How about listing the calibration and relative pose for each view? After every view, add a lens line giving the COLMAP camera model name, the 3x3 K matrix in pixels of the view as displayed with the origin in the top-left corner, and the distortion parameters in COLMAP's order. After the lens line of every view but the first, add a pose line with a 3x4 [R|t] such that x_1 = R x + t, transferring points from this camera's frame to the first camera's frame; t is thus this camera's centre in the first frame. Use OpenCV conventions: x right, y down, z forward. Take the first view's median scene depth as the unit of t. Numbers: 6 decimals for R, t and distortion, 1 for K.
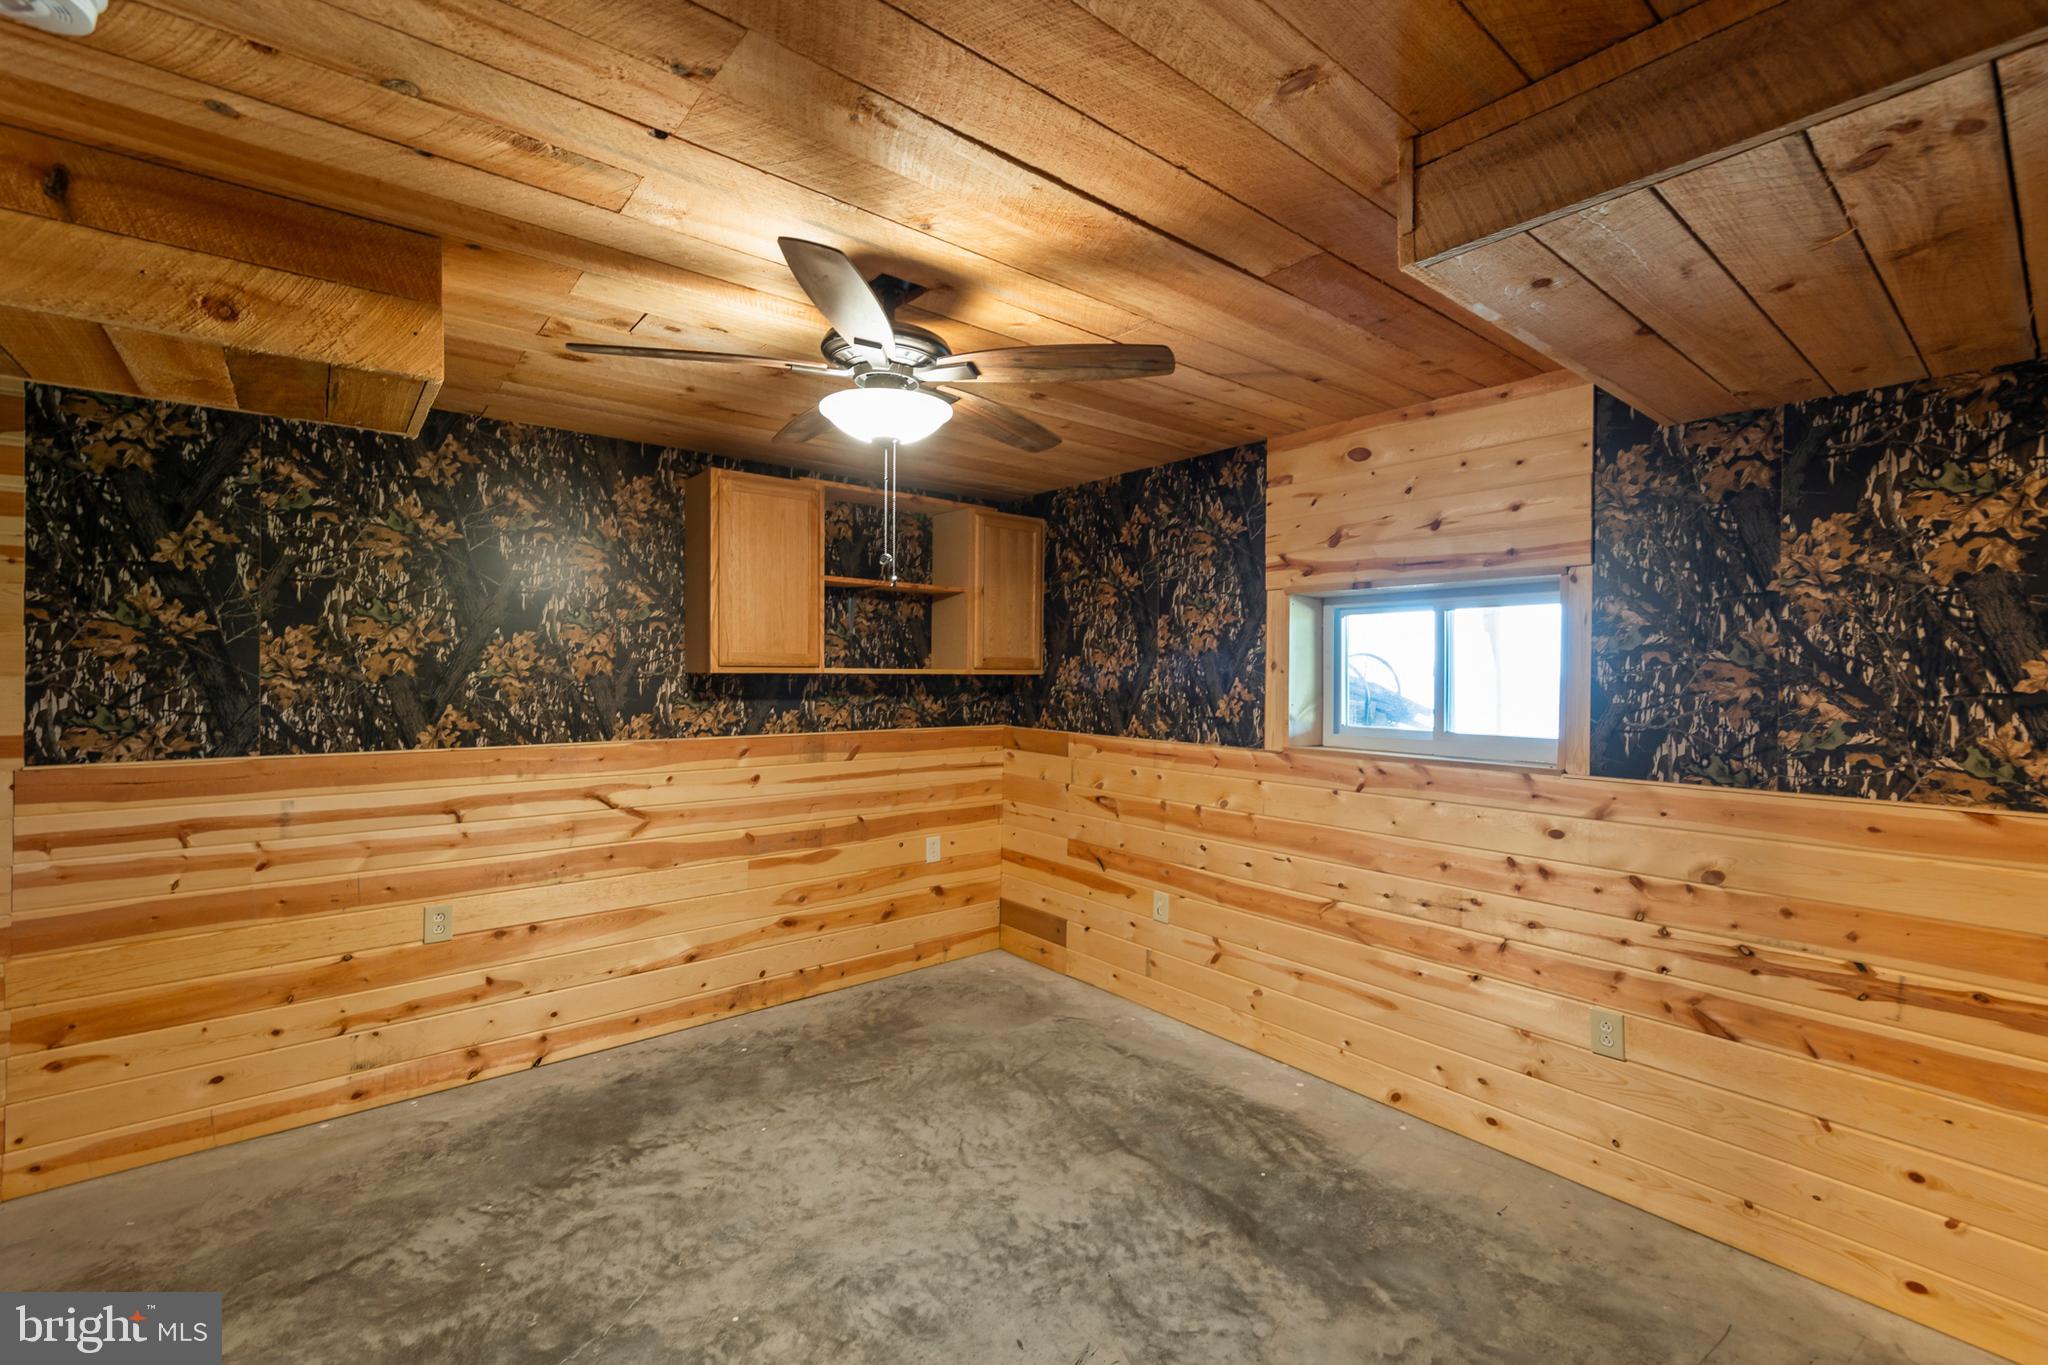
lens RADIAL K [[883.5, 0, 1029.0], [0, 883.5, 682.3], [0, 0, 1]] dist [0.008439, -0.001210]
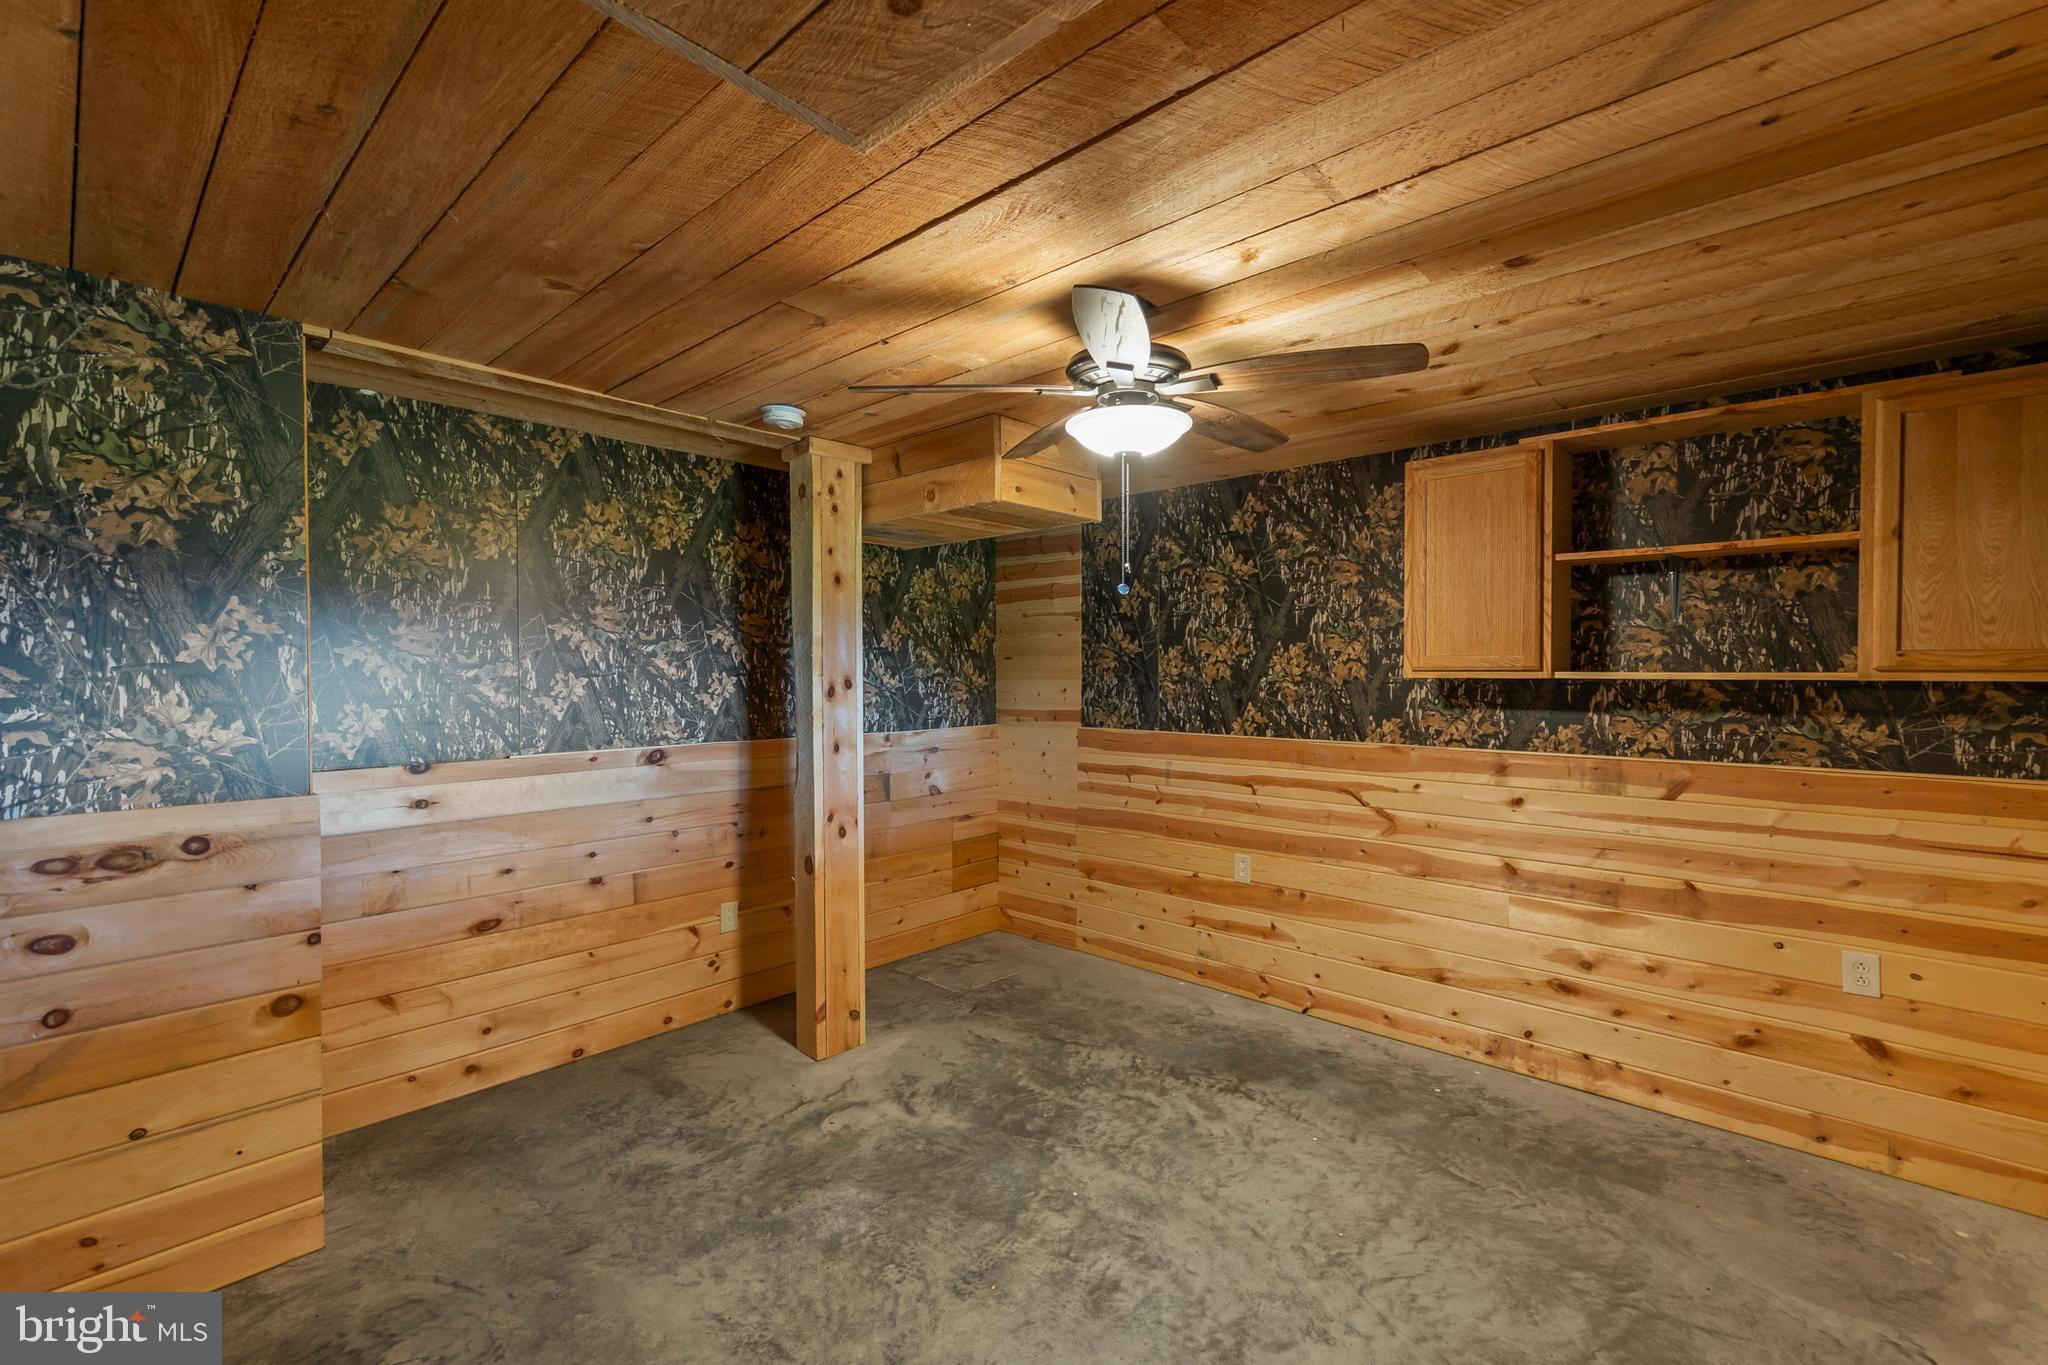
lens RADIAL K [[883.5, 0, 1012.2], [0, 883.5, 695.2], [0, 0, 1]] dist [0.008439, -0.001210]
pose [[0.120740, 0.018429, -0.992513, 0.554130], [-0.013742, 0.999763, 0.016892, -0.002011], [0.992589, 0.011599, 0.120964, 0.473648]]
